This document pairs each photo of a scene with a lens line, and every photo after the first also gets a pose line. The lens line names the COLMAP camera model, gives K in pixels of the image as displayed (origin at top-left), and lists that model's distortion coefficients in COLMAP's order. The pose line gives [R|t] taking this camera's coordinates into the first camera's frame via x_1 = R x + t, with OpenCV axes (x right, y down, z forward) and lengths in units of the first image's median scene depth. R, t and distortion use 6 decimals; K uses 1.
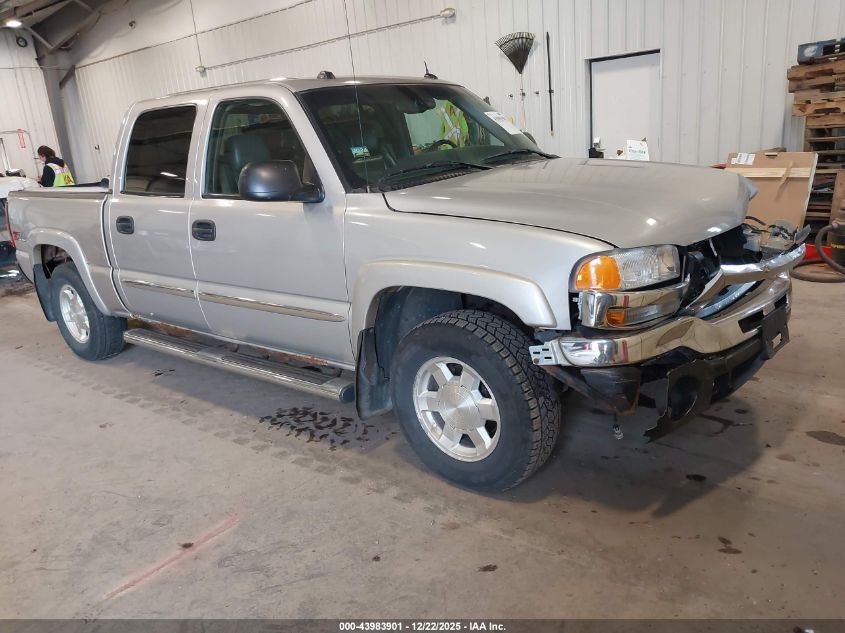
lens RADIAL K [[657.9, 0, 419.2], [0, 657.9, 318.1], [0, 0, 1]] dist [0.066897, -0.092023]
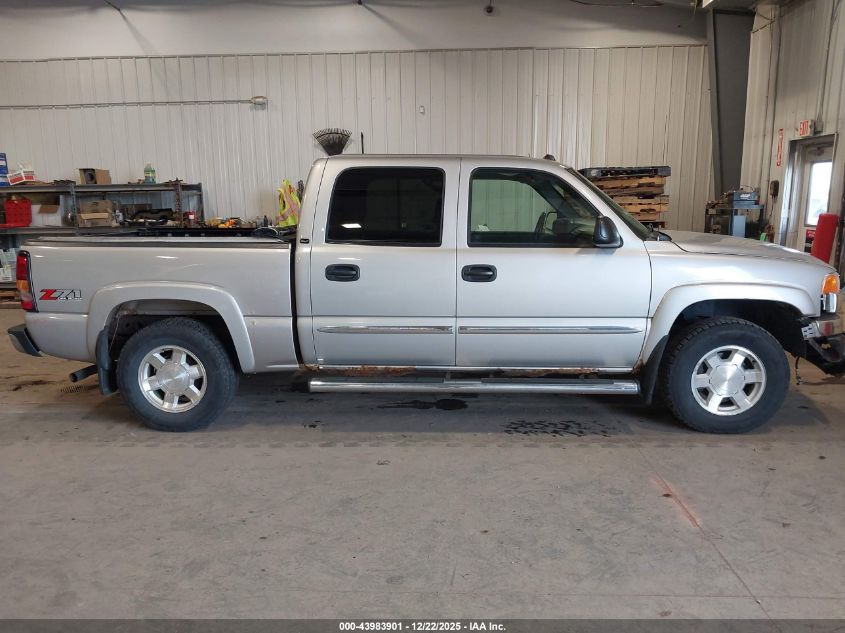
lens RADIAL K [[657.9, 0, 416.6], [0, 657.9, 313.4], [0, 0, 1]] dist [0.066897, -0.092023]
pose [[0.794460, -0.027173, 0.606708, -1.106750], [0.110734, 0.988733, -0.100720, 0.045024], [-0.597136, 0.147202, 0.788518, 0.145353]]
